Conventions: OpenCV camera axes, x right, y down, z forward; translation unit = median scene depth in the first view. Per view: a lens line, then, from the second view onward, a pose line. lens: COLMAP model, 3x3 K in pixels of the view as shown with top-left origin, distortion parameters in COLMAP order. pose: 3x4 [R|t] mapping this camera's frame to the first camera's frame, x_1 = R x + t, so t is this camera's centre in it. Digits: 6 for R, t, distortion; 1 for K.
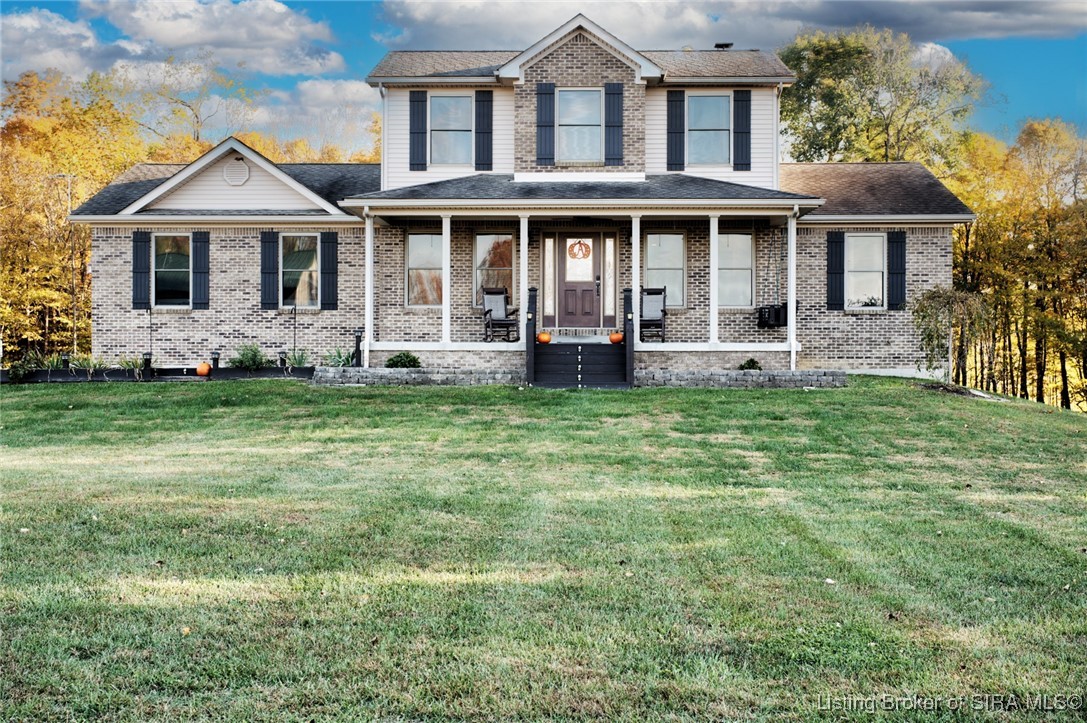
lens RADIAL K [[1252.4, 0, 541.4], [0, 1252.4, 358.0], [0, 0, 1]] dist [-0.019518, 0.000000]
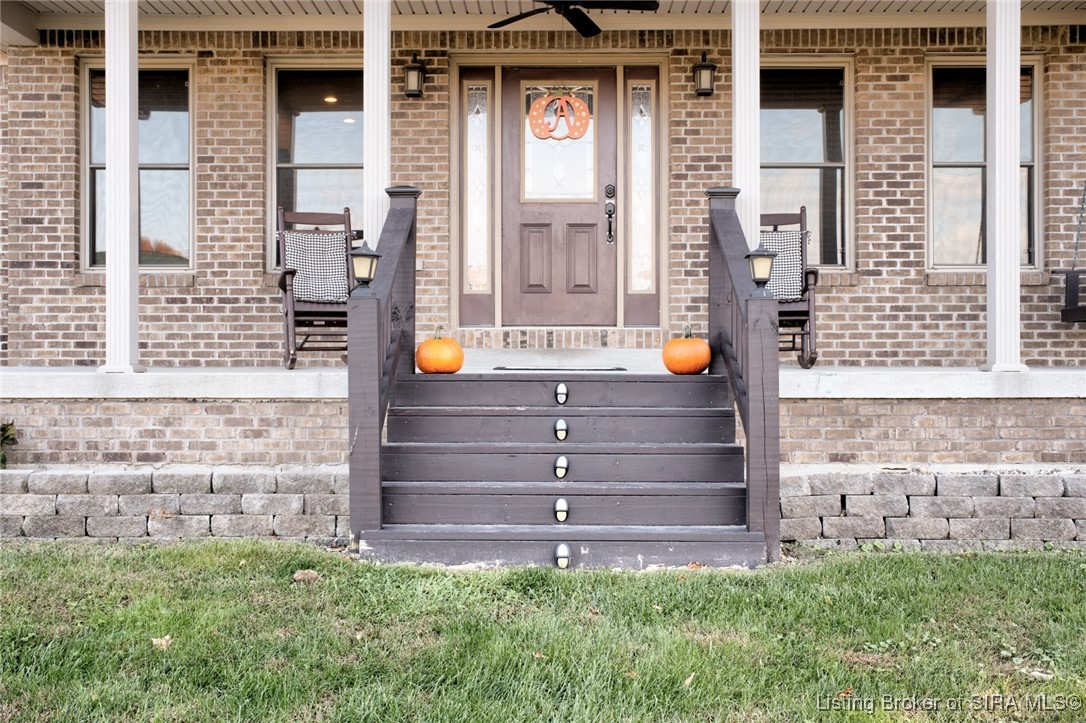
lens RADIAL K [[1122.9, 0, 544.2], [0, 1122.9, 365.0], [0, 0, 1]] dist [0.012953, 0.000000]
pose [[0.999853, -0.002462, 0.016946, 0.020121], [0.002582, 0.999971, -0.007097, -0.010812], [-0.016928, 0.007139, 0.999831, 0.673360]]
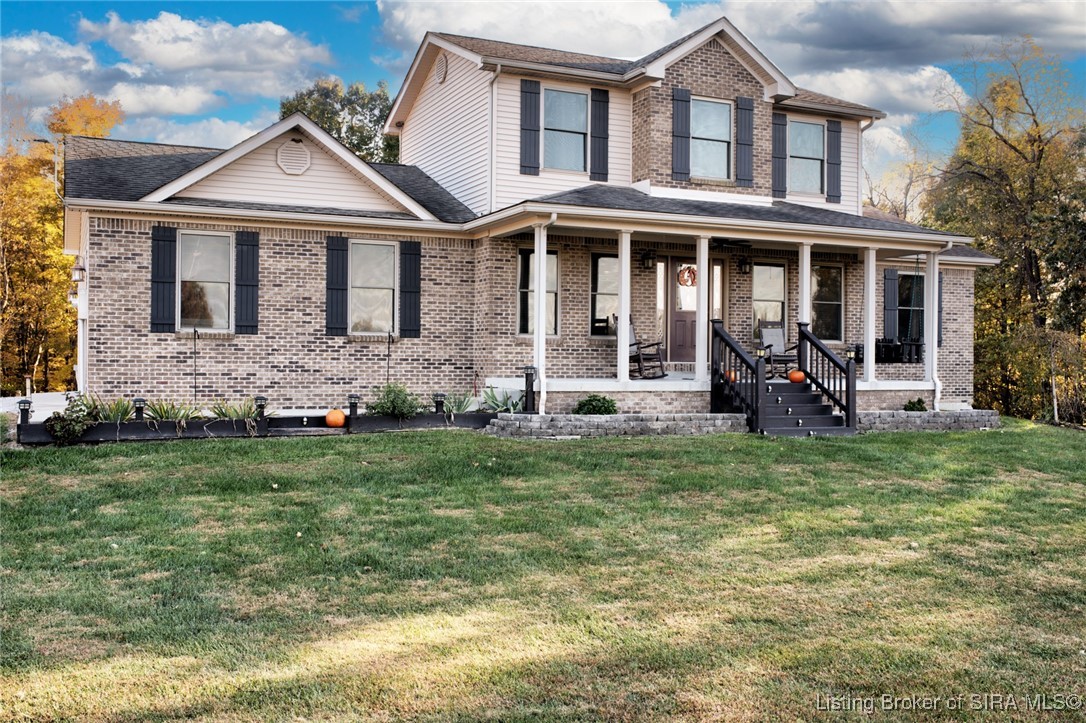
lens RADIAL K [[1065.0, 0, 544.1], [0, 1065.0, 364.5], [0, 0, 1]] dist [-0.046107, 0.000000]
pose [[0.897508, 0.005211, 0.440967, -0.406347], [-0.003480, 0.999983, -0.004733, -0.018649], [-0.440984, 0.002713, 0.897511, 0.355381]]
